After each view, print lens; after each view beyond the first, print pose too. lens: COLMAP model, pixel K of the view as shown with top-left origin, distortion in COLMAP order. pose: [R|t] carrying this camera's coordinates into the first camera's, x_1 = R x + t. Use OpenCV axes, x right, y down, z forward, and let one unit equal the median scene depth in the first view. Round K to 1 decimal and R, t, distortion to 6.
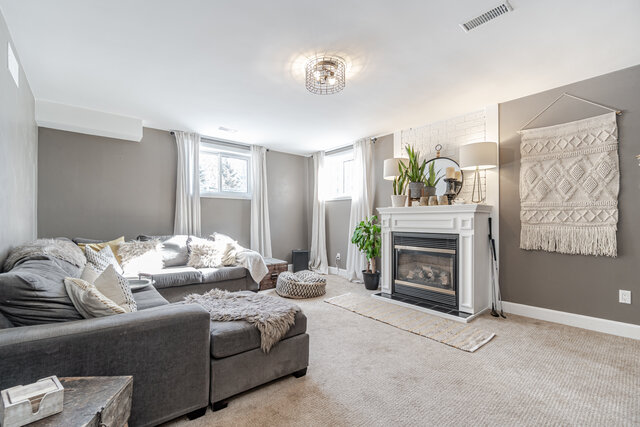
lens RADIAL K [[276.7, 0, 306.9], [0, 276.7, 218.1], [0, 0, 1]] dist [0.003858, 0.000850]
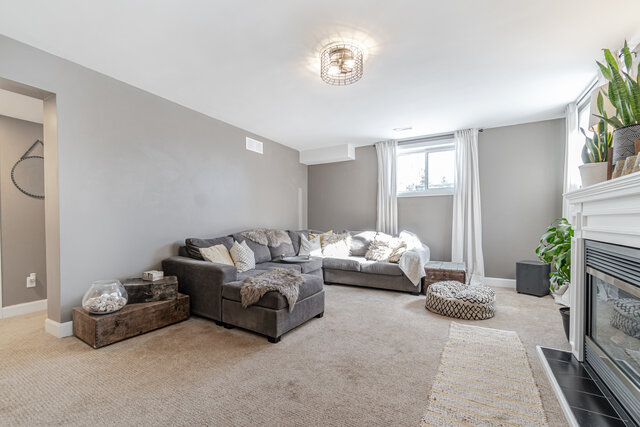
lens RADIAL K [[276.7, 0, 319.3], [0, 276.7, 225.9], [0, 0, 1]] dist [0.003858, 0.000850]
pose [[0.366511, 0.019601, -0.930207, 0.614062], [0.009424, 0.999649, 0.024777, 0.007610], [0.930366, -0.017848, 0.366198, 0.380325]]
